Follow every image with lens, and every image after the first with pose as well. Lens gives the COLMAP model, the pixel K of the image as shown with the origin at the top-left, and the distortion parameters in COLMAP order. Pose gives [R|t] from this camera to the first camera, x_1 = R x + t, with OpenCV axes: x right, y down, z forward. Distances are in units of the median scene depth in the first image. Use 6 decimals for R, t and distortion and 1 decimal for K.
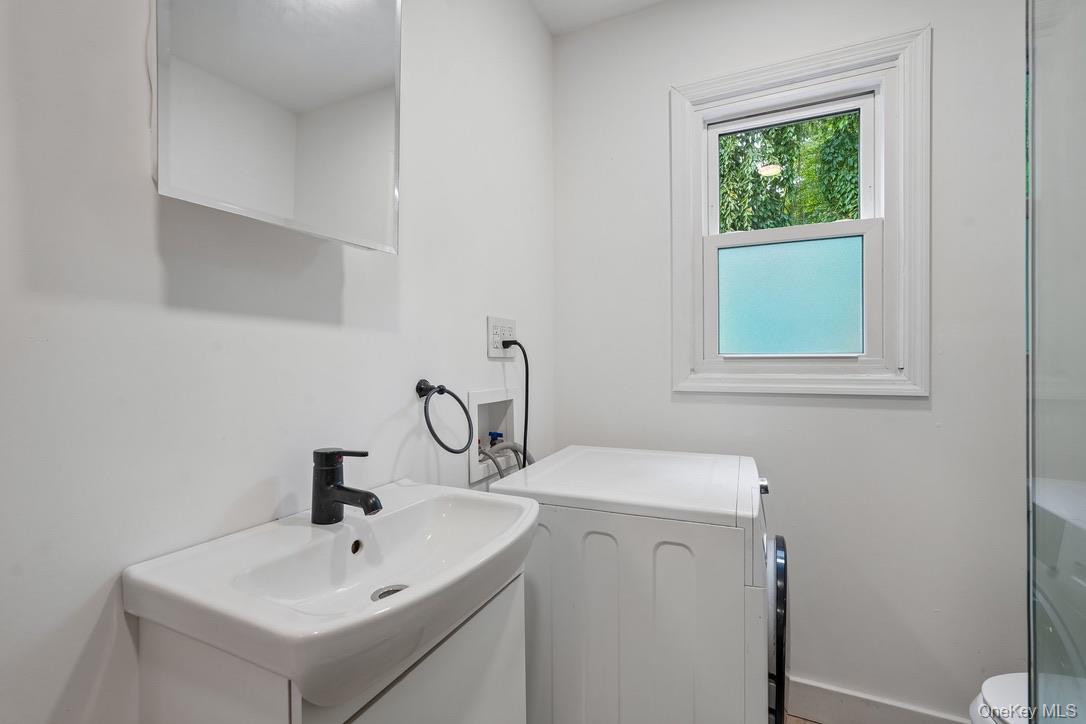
lens RADIAL K [[476.8, 0, 539.1], [0, 476.8, 363.1], [0, 0, 1]] dist [-0.009718, 0.003425]
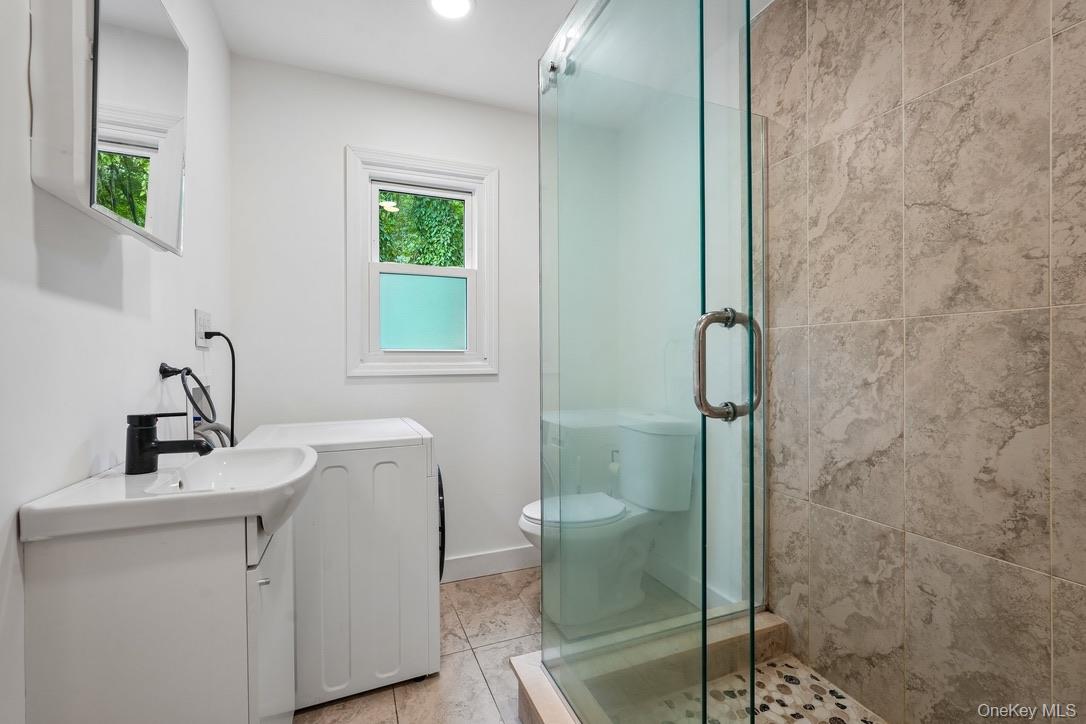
lens RADIAL K [[476.8, 0, 544.1], [0, 476.8, 361.7], [0, 0, 1]] dist [-0.009718, 0.003425]
pose [[0.679577, -0.000661, 0.733604, -0.348964], [0.008816, 0.999935, -0.007266, 0.037163], [-0.733551, 0.011405, 0.679539, -0.317833]]
